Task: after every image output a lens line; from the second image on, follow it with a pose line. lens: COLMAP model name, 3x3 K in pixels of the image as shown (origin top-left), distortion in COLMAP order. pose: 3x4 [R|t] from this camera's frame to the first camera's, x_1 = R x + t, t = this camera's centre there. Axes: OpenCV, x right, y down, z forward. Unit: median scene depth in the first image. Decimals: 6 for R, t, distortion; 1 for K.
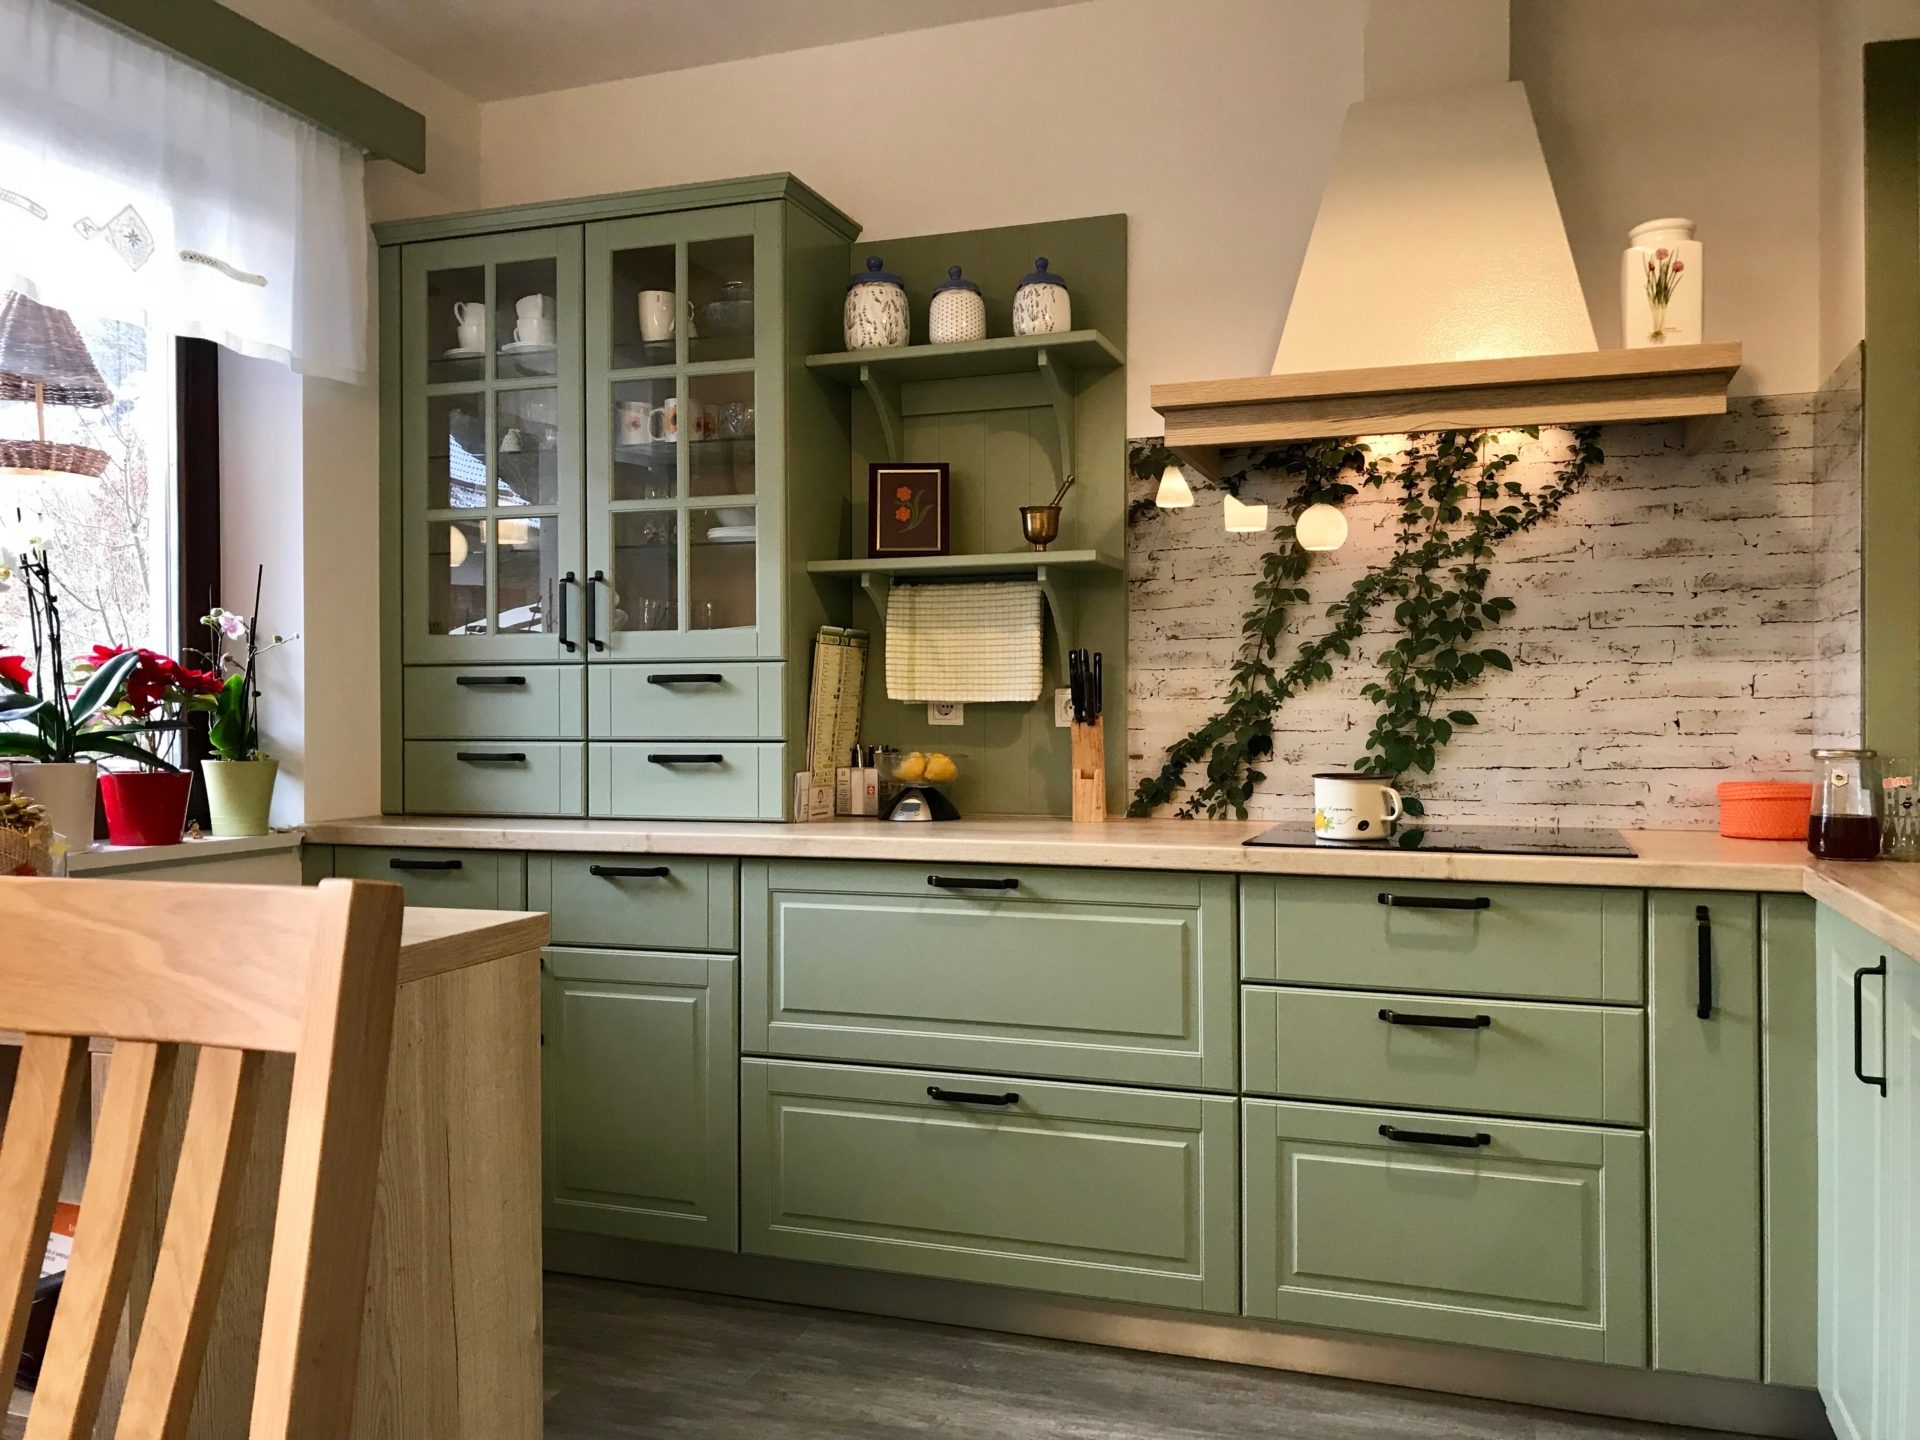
lens RADIAL K [[1576.2, 0, 938.0], [0, 1576.2, 713.4], [0, 0, 1]] dist [0.047377, -0.074125]
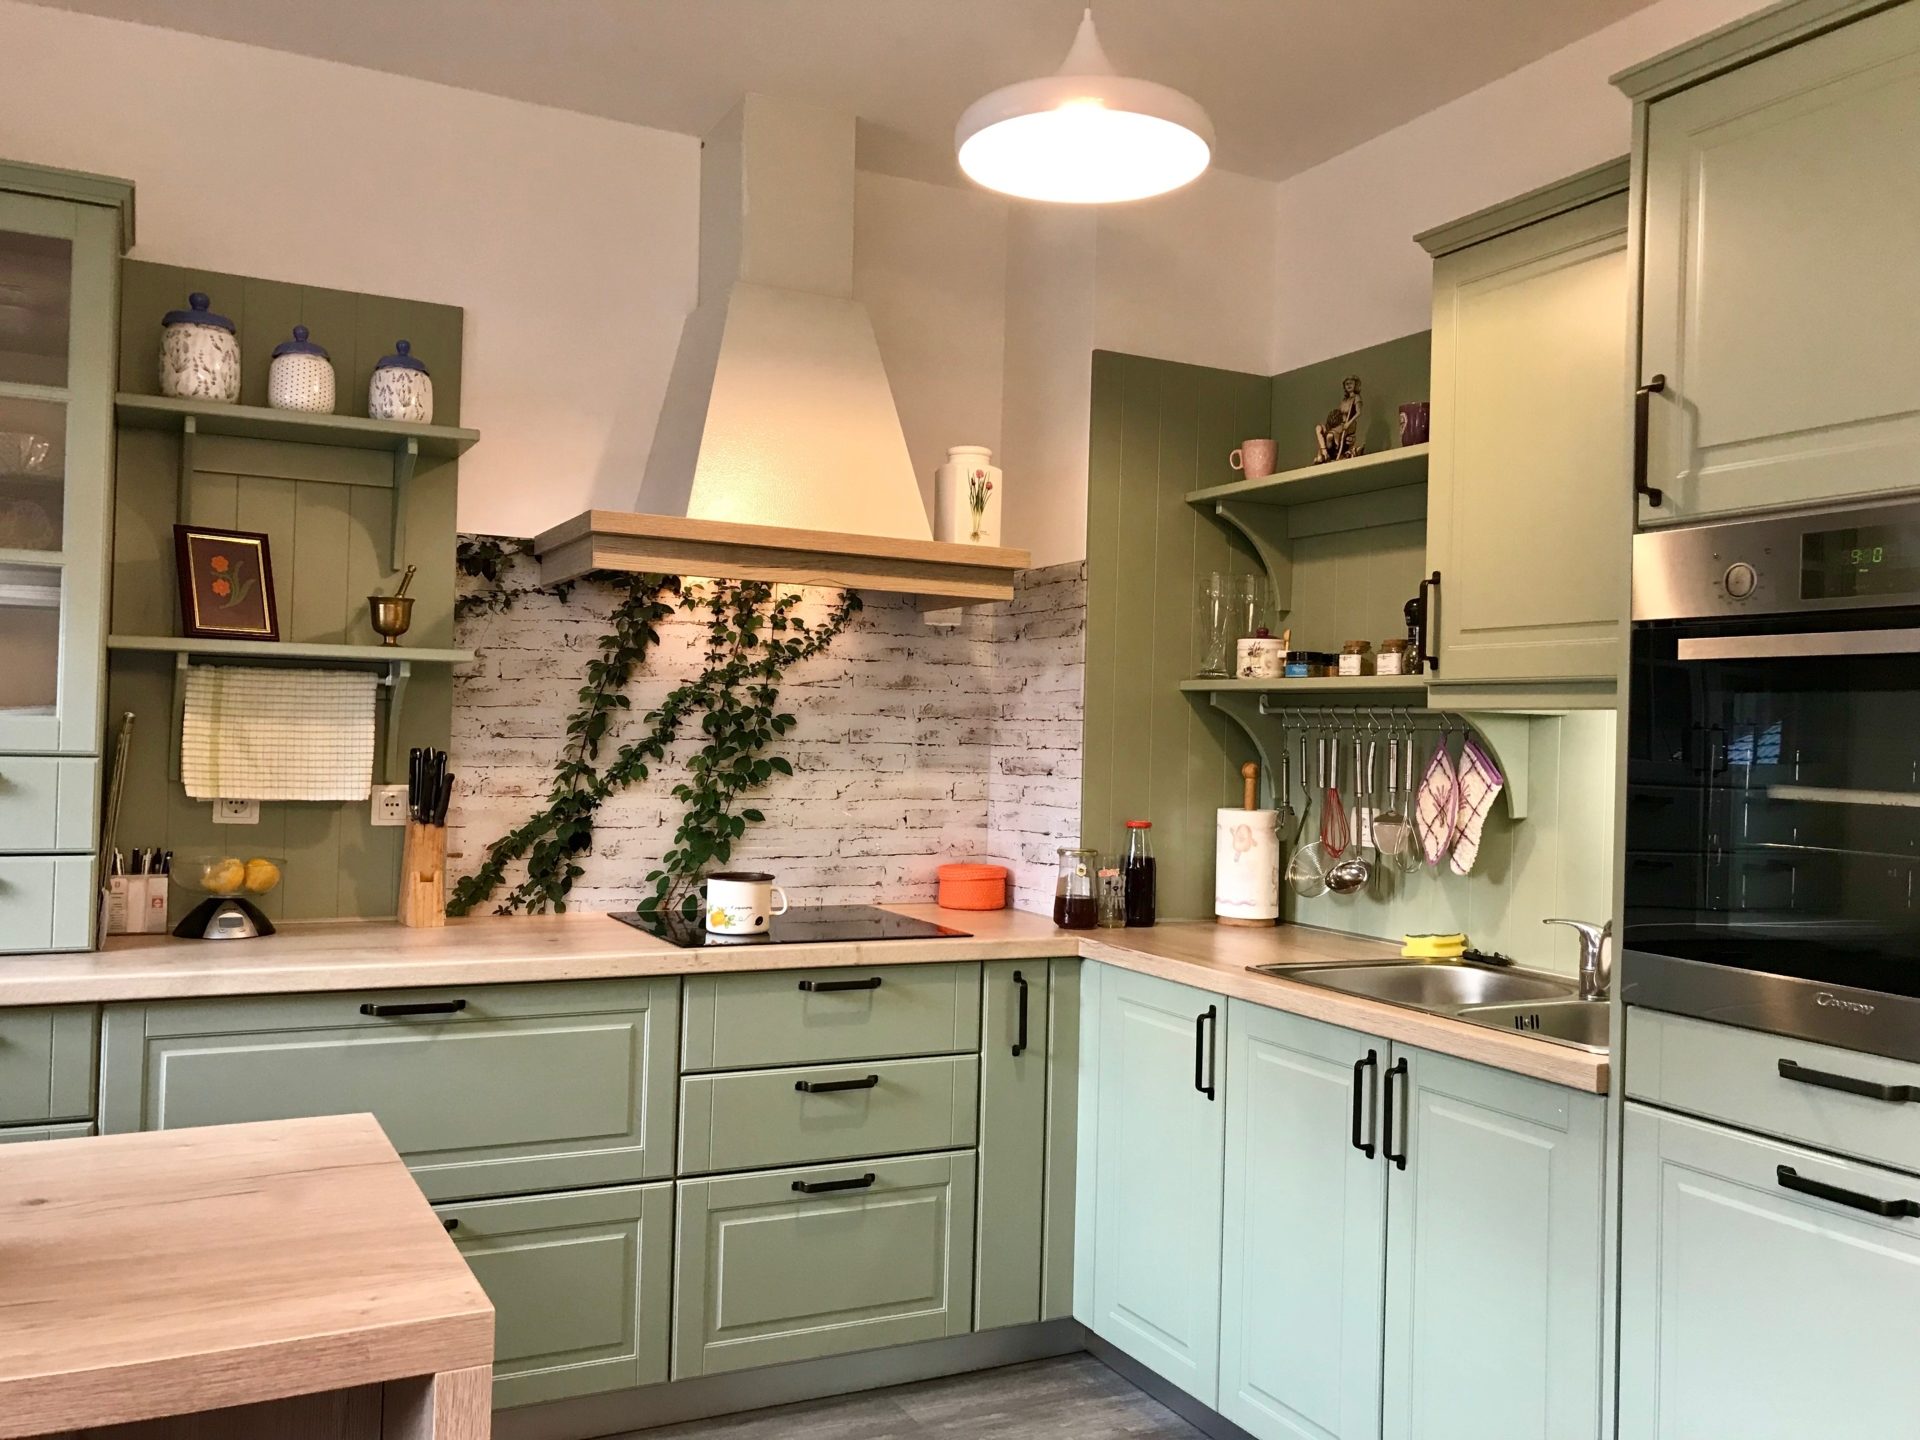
lens RADIAL K [[1576.2, 0, 950.3], [0, 1576.2, 710.2], [0, 0, 1]] dist [0.047377, -0.074125]
pose [[0.686329, 0.033159, 0.726534, -0.408617], [-0.026108, 0.999440, -0.020951, -0.053347], [-0.726822, -0.004588, 0.686811, 0.098641]]
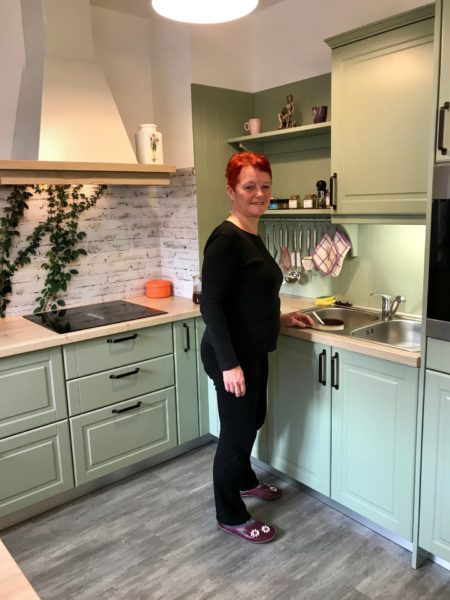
lens RADIAL K [[492.6, 0, 224.6], [0, 492.6, 292.3], [0, 0, 1]] dist [0.047377, -0.074125]
pose [[0.499753, -0.167672, 0.849784, -0.338556], [0.033232, 0.984074, 0.174625, -0.113967], [-0.865530, -0.059029, 0.497366, 0.267323]]
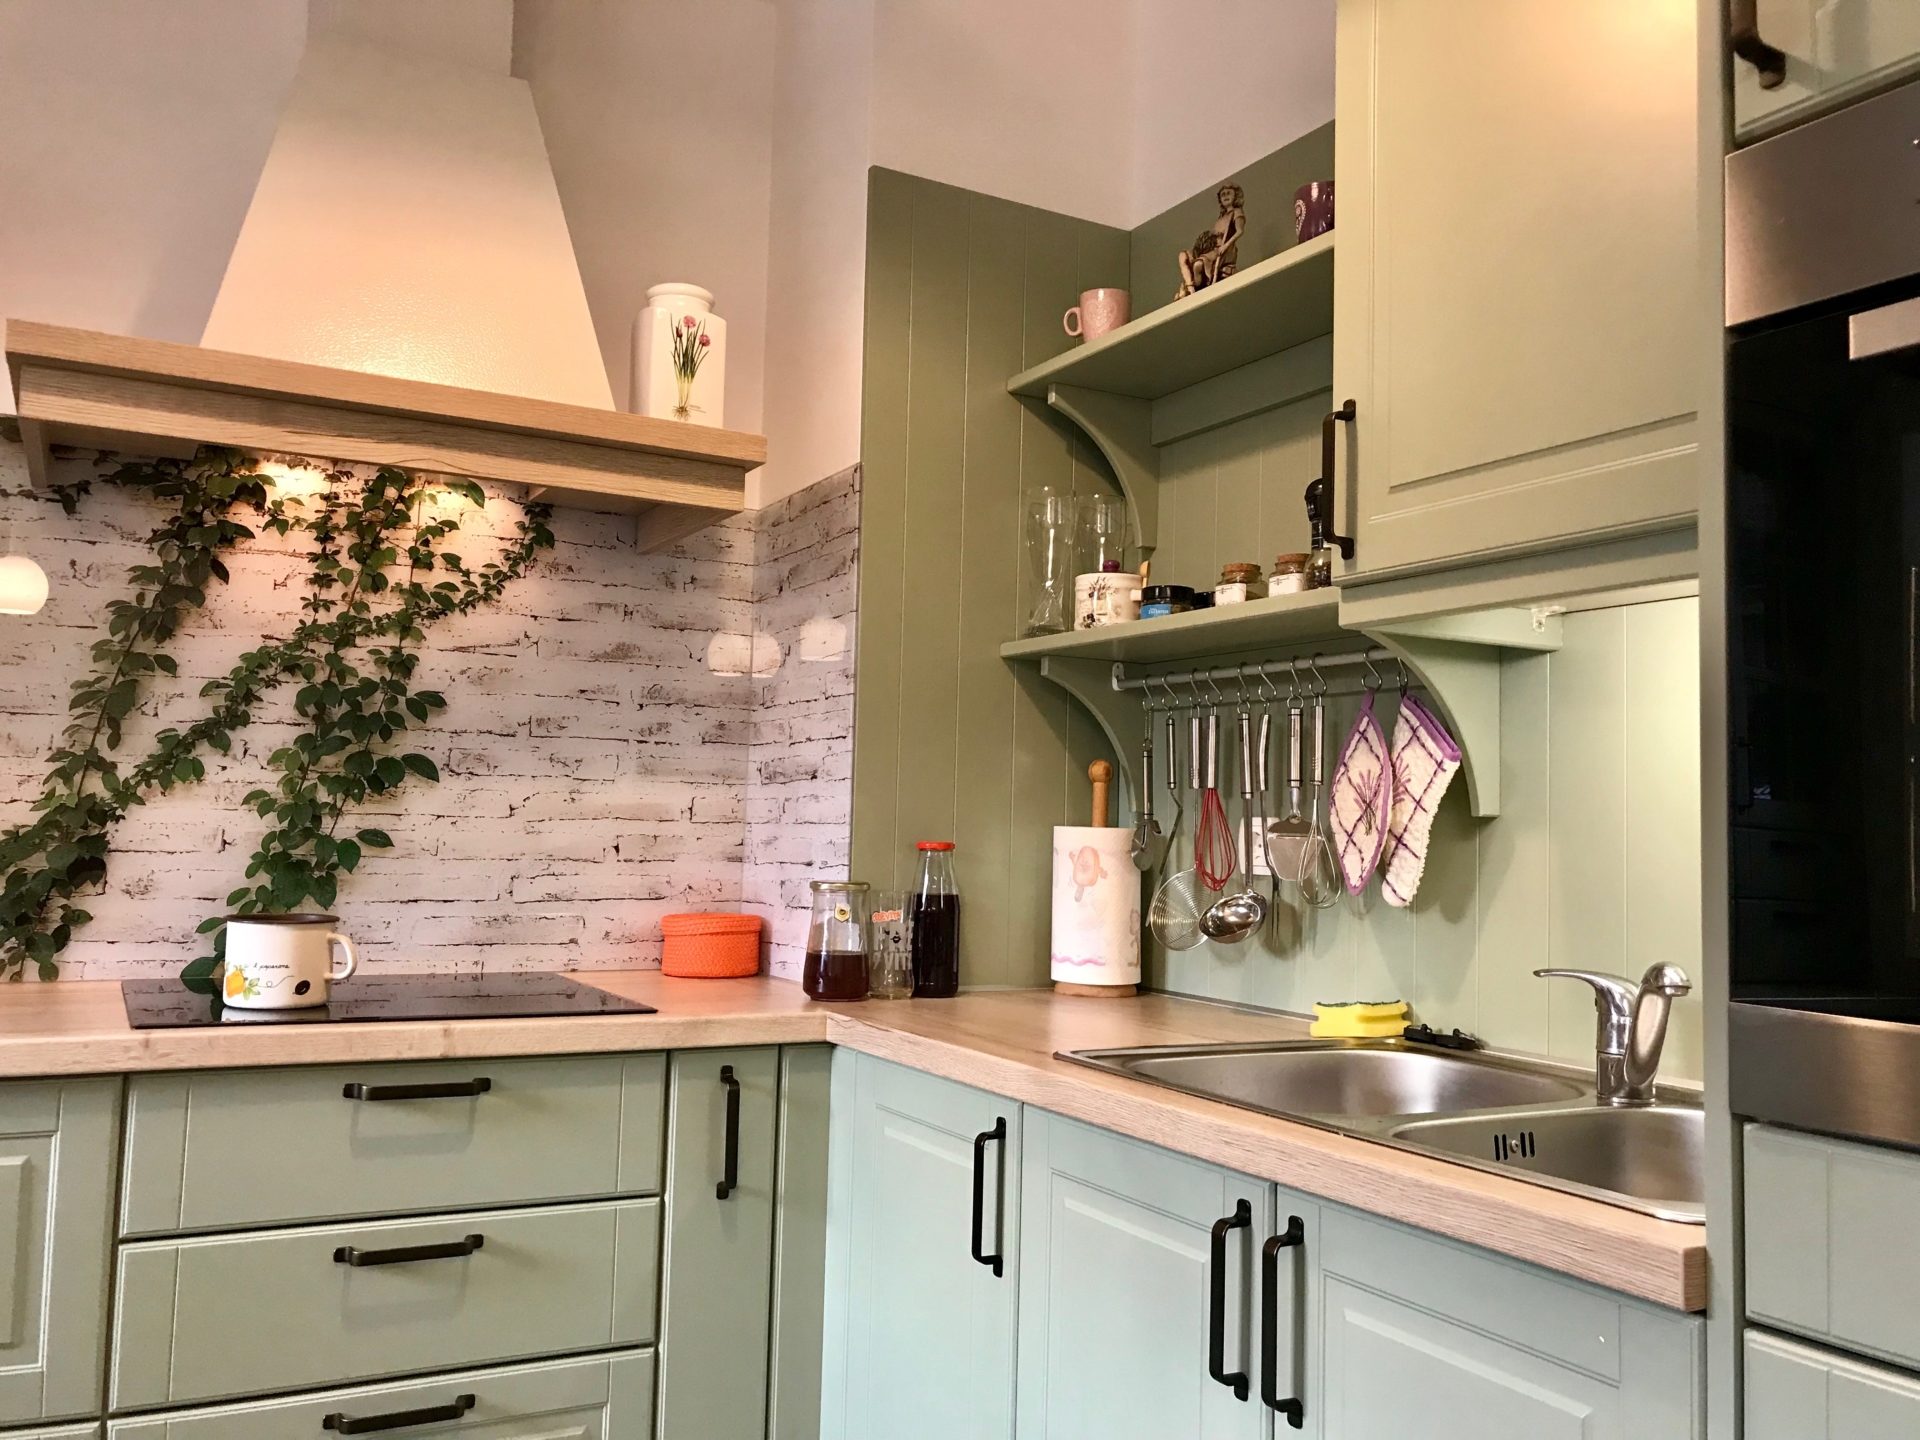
lens RADIAL K [[1576.2, 0, 942.0], [0, 1576.2, 709.0], [0, 0, 1]] dist [0.047377, -0.074125]
pose [[0.665262, 0.078269, 0.742496, -0.073877], [-0.025067, 0.996271, -0.082561, -0.002986], [-0.746189, 0.036312, 0.664743, 0.254589]]
